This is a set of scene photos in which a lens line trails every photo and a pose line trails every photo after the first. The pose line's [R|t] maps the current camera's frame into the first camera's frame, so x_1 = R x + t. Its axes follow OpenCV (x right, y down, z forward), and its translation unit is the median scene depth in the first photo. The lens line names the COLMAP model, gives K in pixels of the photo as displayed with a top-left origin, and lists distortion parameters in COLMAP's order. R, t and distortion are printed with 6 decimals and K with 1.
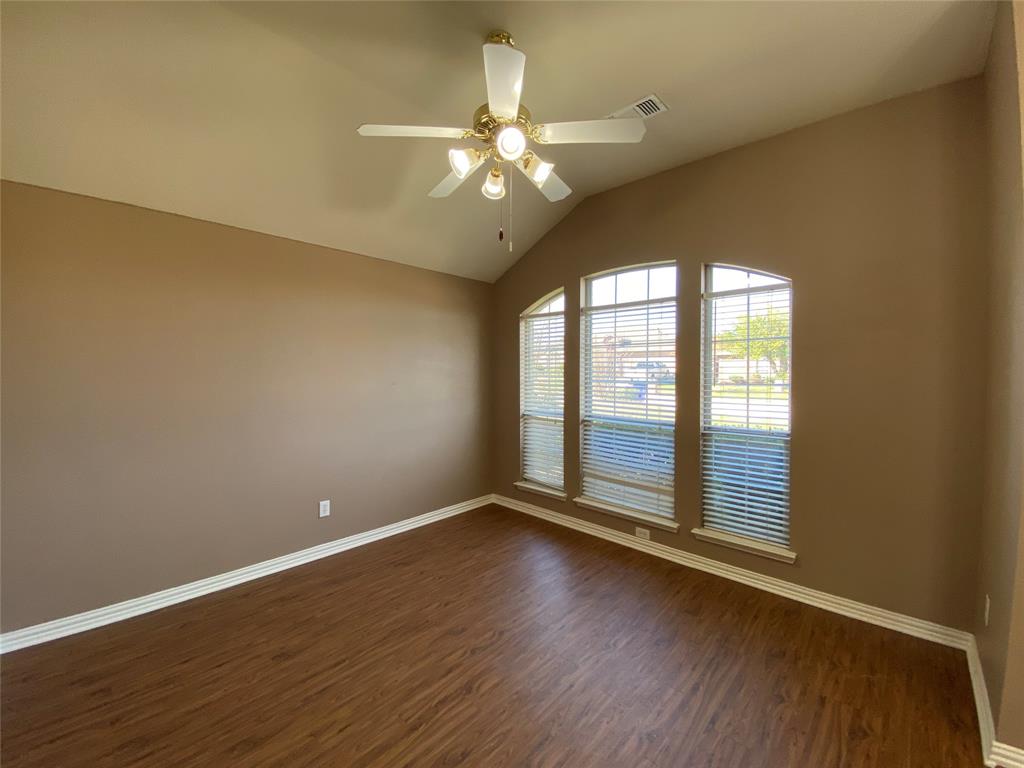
lens RADIAL K [[412.9, 0, 507.2], [0, 412.9, 390.7], [0, 0, 1]] dist [0.000015, -0.000146]
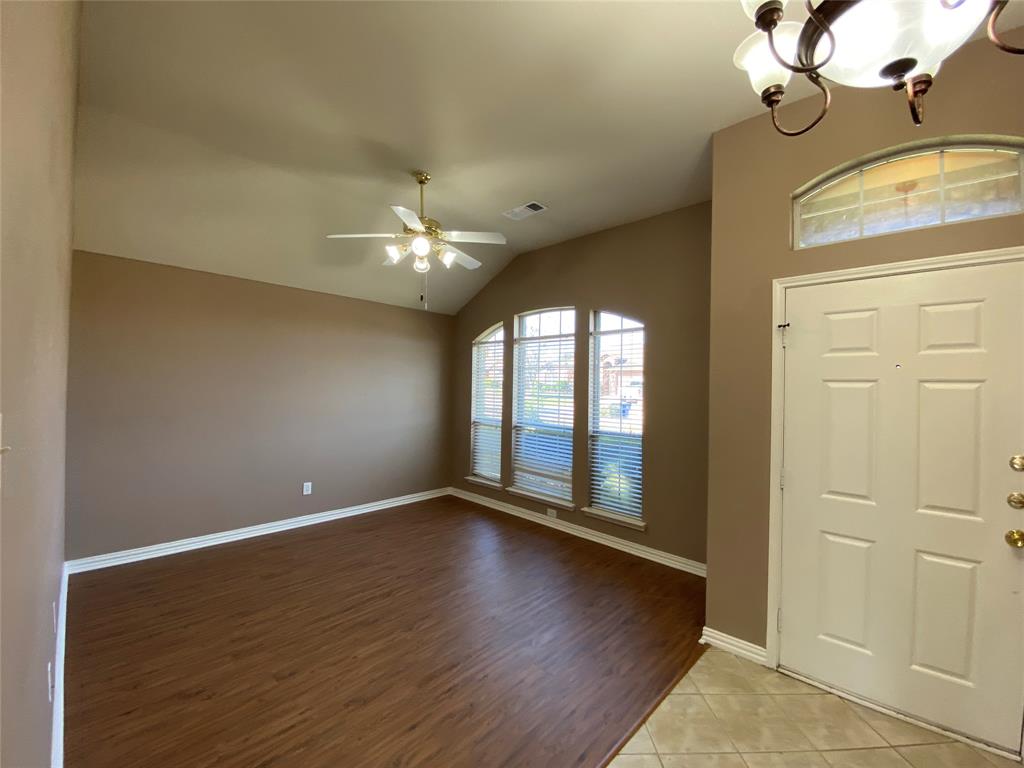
lens RADIAL K [[416.5, 0, 513.5], [0, 416.5, 389.4], [0, 0, 1]] dist [0.011398, -0.015828]
pose [[0.999833, 0.017921, -0.003615, 0.200578], [-0.018051, 0.999032, -0.040112, 0.011679], [0.002892, 0.040171, 0.999189, -0.316966]]
